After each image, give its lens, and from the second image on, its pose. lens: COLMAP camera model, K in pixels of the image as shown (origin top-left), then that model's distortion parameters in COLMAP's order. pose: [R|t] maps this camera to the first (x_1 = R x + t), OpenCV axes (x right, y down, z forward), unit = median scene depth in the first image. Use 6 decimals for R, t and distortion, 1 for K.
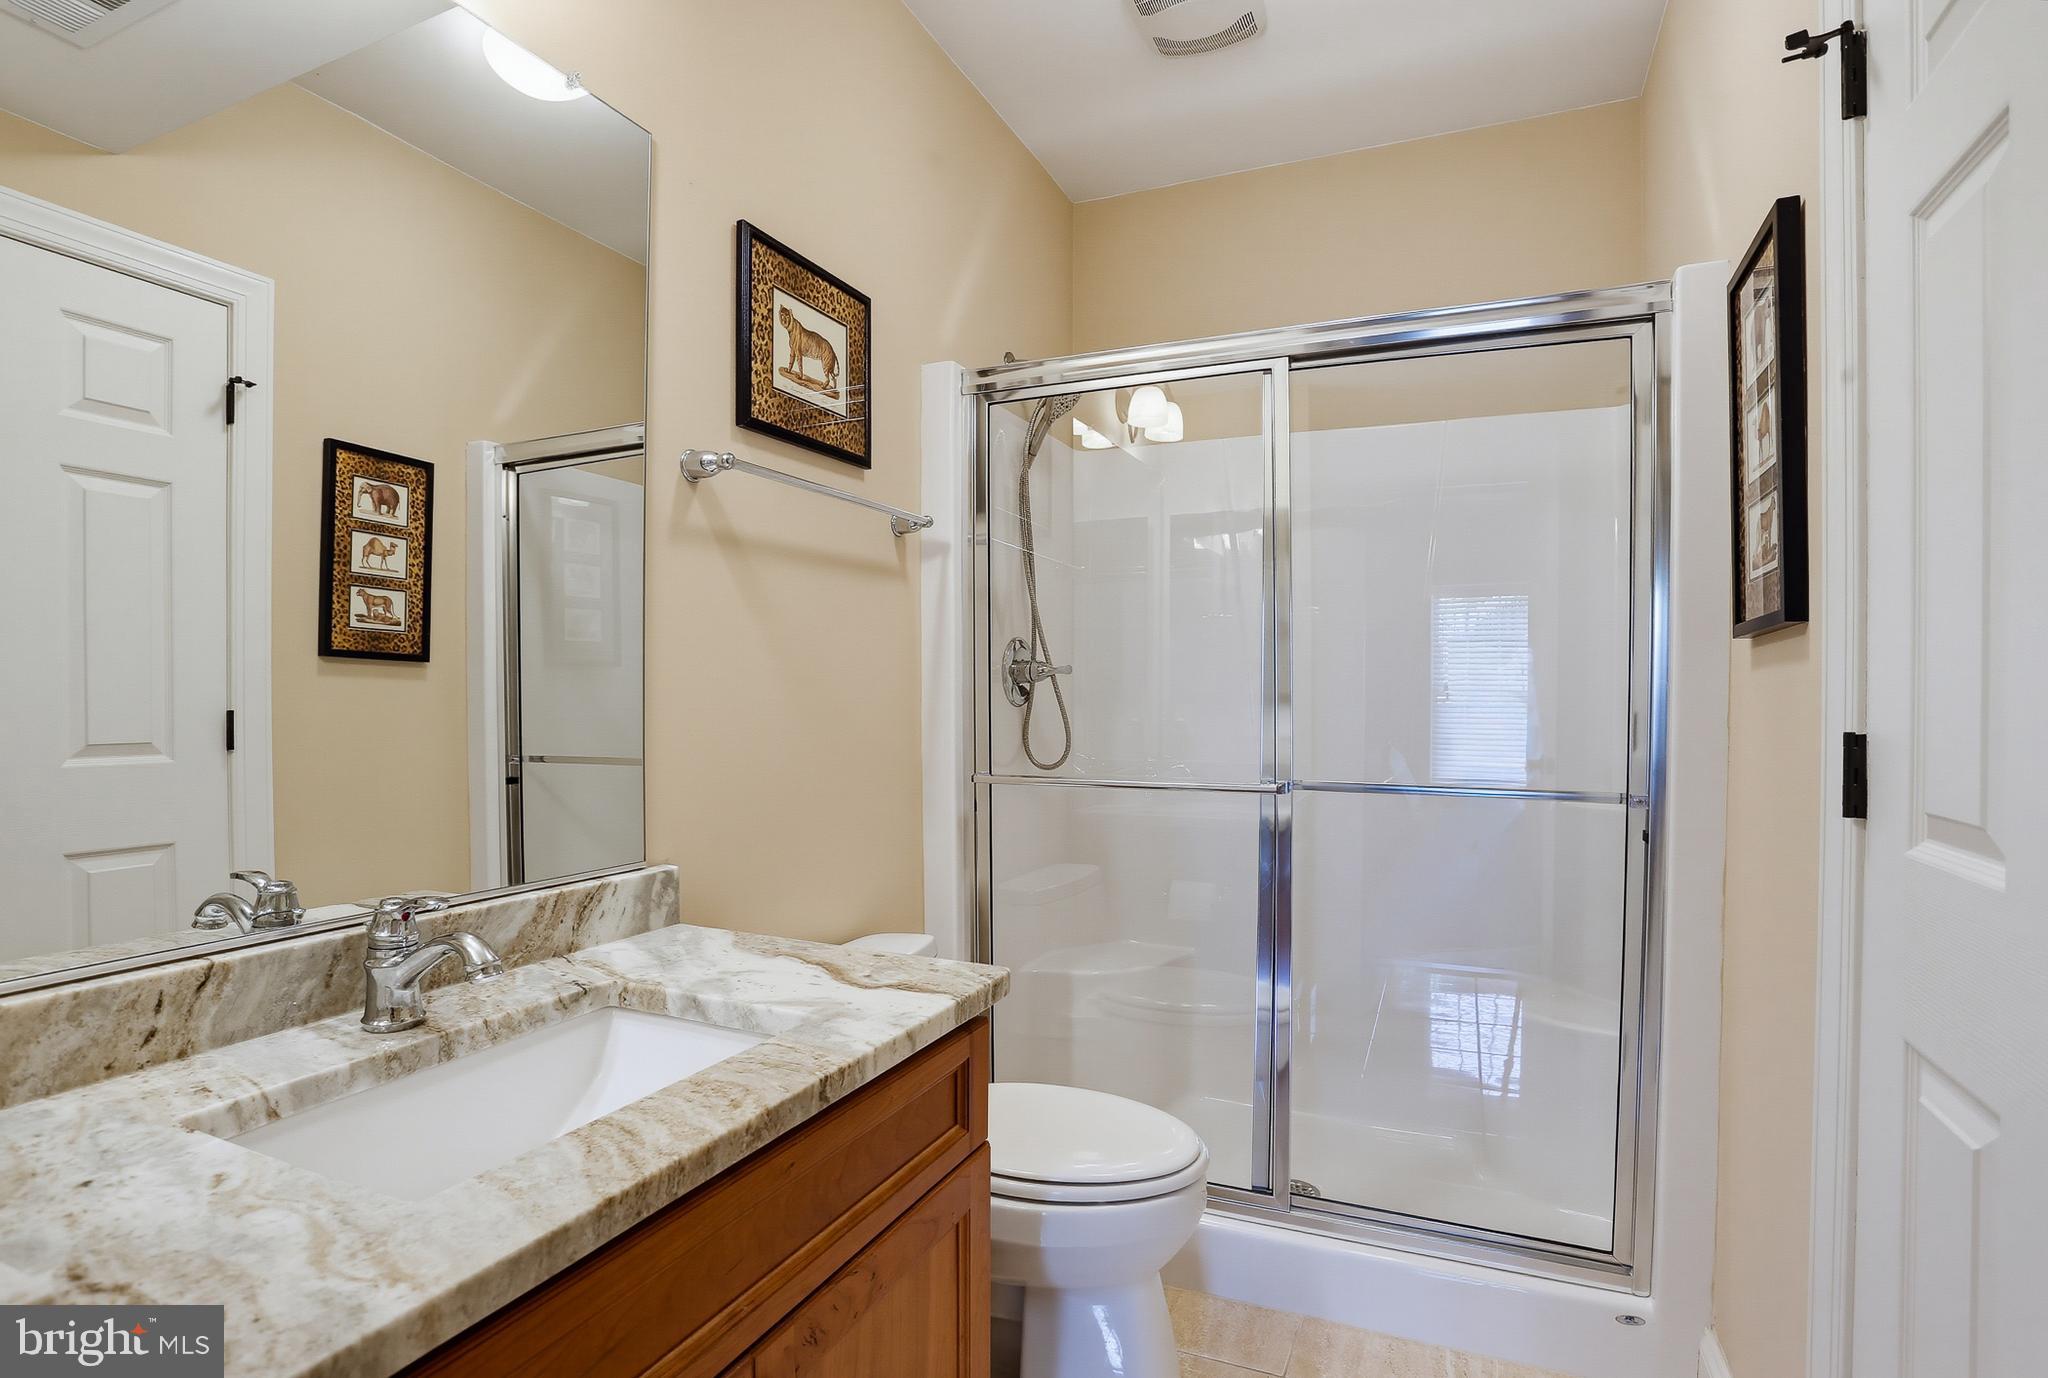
lens RADIAL K [[1013.4, 0, 1017.5], [0, 1013.4, 691.2], [0, 0, 1]] dist [-0.081564, 0.038370]
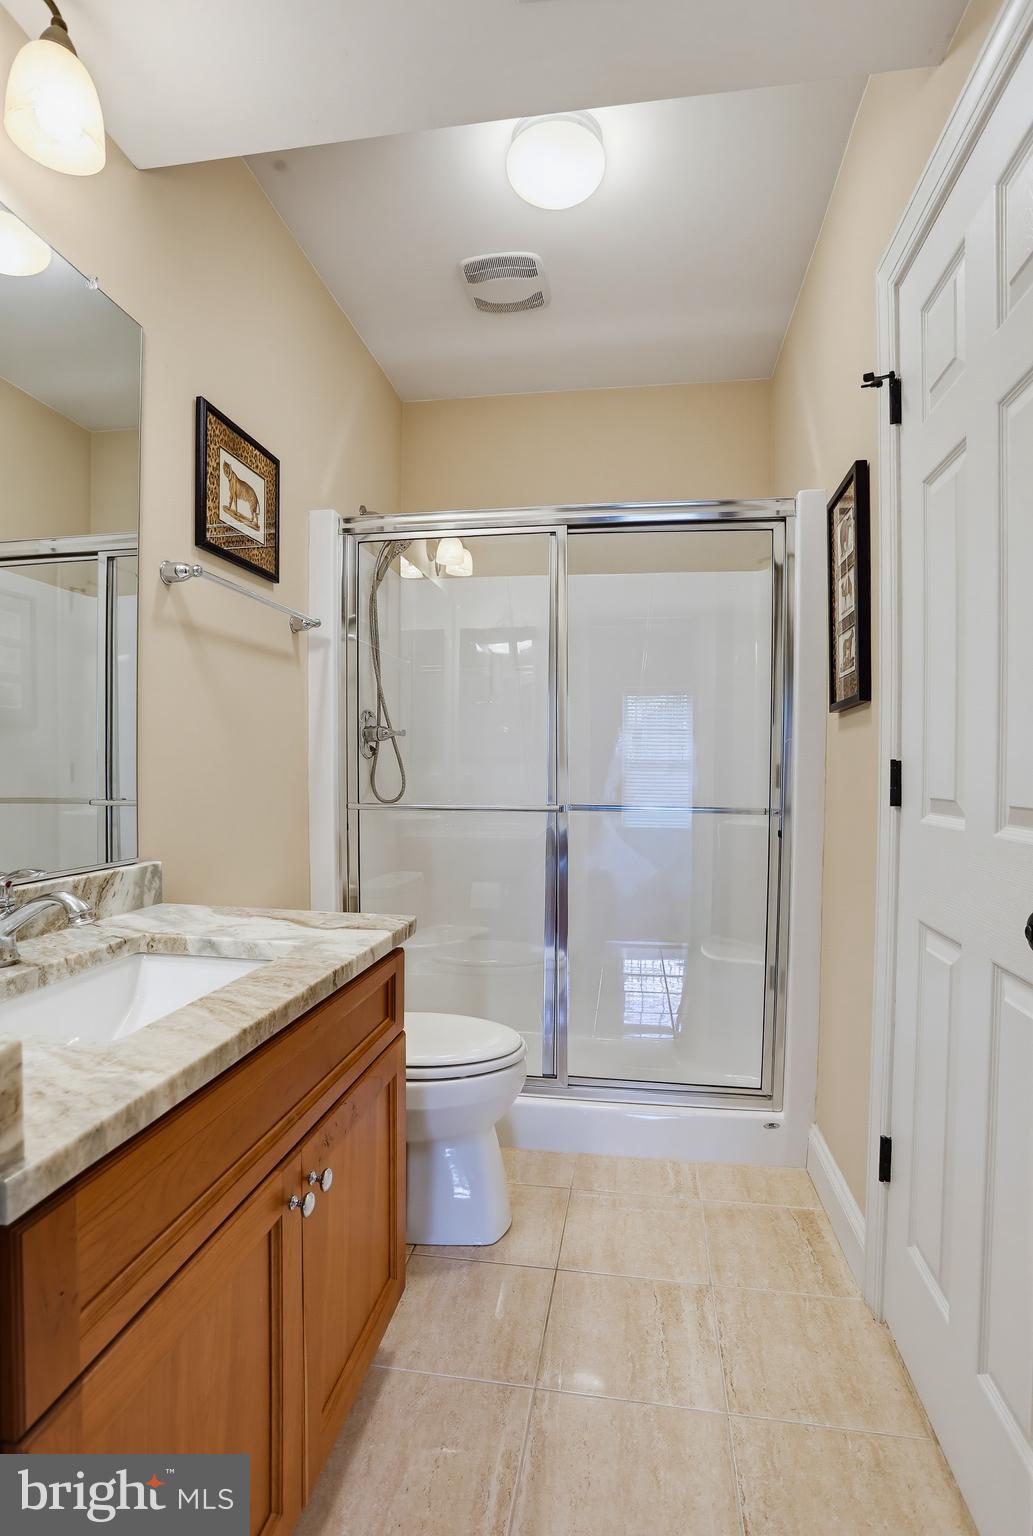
lens RADIAL K [[760.1, 0, 506.4], [0, 760.1, 769.4], [0, 0, 1]] dist [-0.081564, 0.038370]
pose [[0.968315, 0.001898, 0.249726, -0.129929], [-0.003643, 0.999972, 0.006527, 0.037440], [-0.249706, -0.007230, 0.968295, -0.111233]]
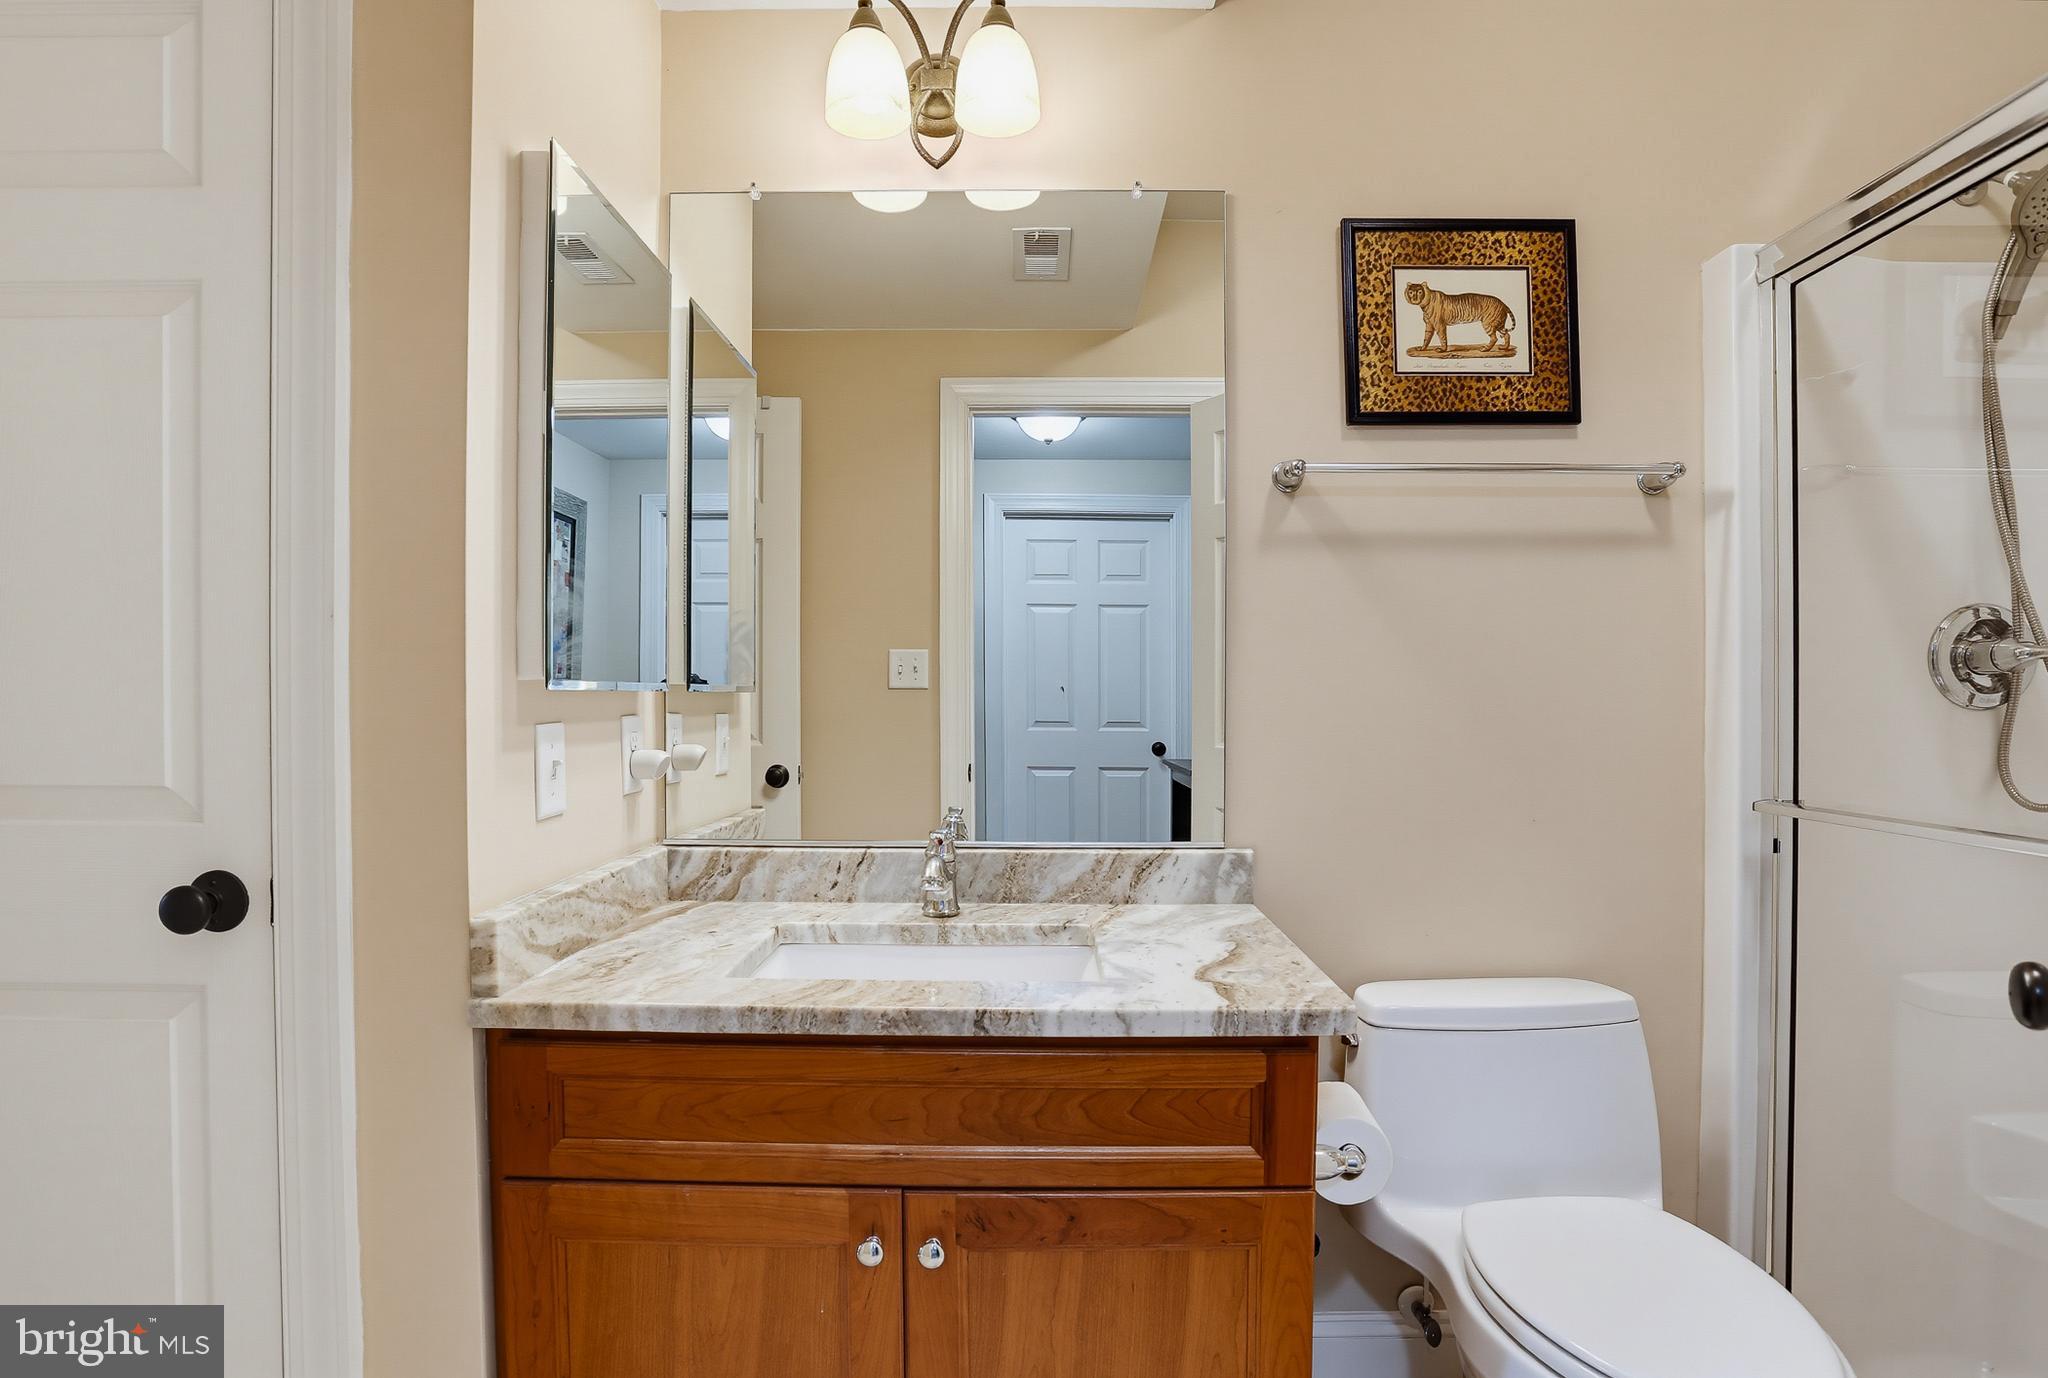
lens RADIAL K [[1013.4, 0, 1017.5], [0, 1013.4, 691.2], [0, 0, 1]] dist [-0.081564, 0.038370]
pose [[0.412044, -0.005013, -0.911150, 0.527887], [0.004247, 0.999985, -0.003581, 0.003999], [0.911154, -0.002394, 0.412059, 0.306675]]
